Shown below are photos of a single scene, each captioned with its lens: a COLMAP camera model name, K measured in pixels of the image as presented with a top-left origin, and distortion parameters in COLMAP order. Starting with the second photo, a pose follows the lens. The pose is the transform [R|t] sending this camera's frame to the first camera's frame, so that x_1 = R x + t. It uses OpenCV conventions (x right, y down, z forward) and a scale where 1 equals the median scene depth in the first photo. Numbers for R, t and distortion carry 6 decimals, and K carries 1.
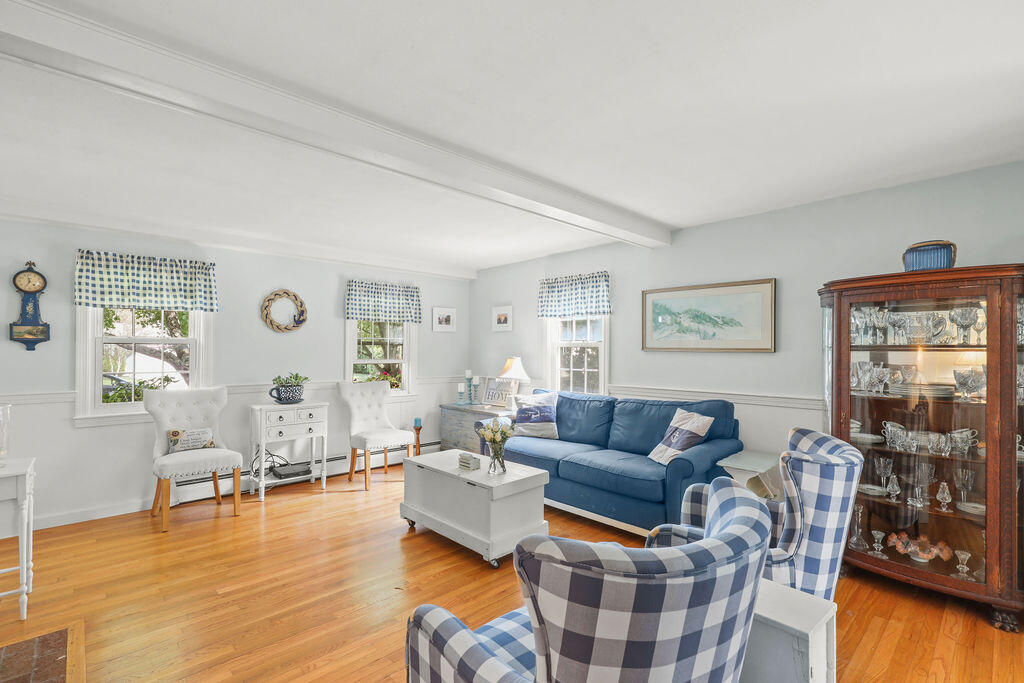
lens RADIAL K [[461.7, 0, 511.2], [0, 461.7, 349.5], [0, 0, 1]] dist [-0.000883, -0.001871]
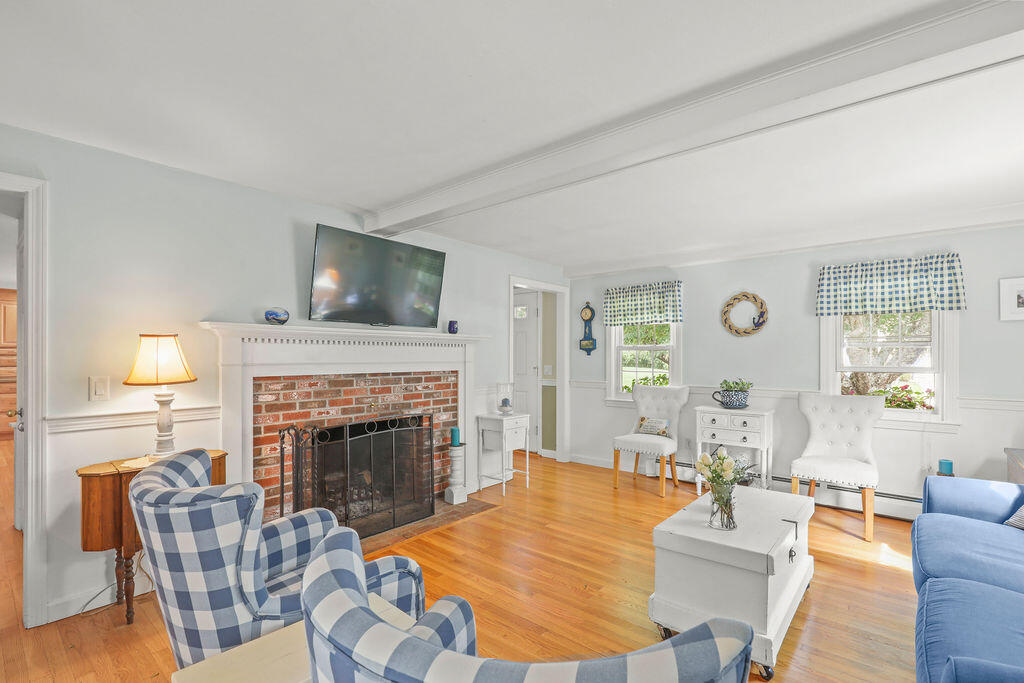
lens RADIAL K [[461.7, 0, 522.6], [0, 461.7, 357.1], [0, 0, 1]] dist [-0.000883, -0.001871]
pose [[0.120229, 0.001586, -0.992745, 0.400277], [0.005232, 0.999984, 0.002231, 0.002619], [0.992732, -0.005463, 0.120219, 0.395168]]
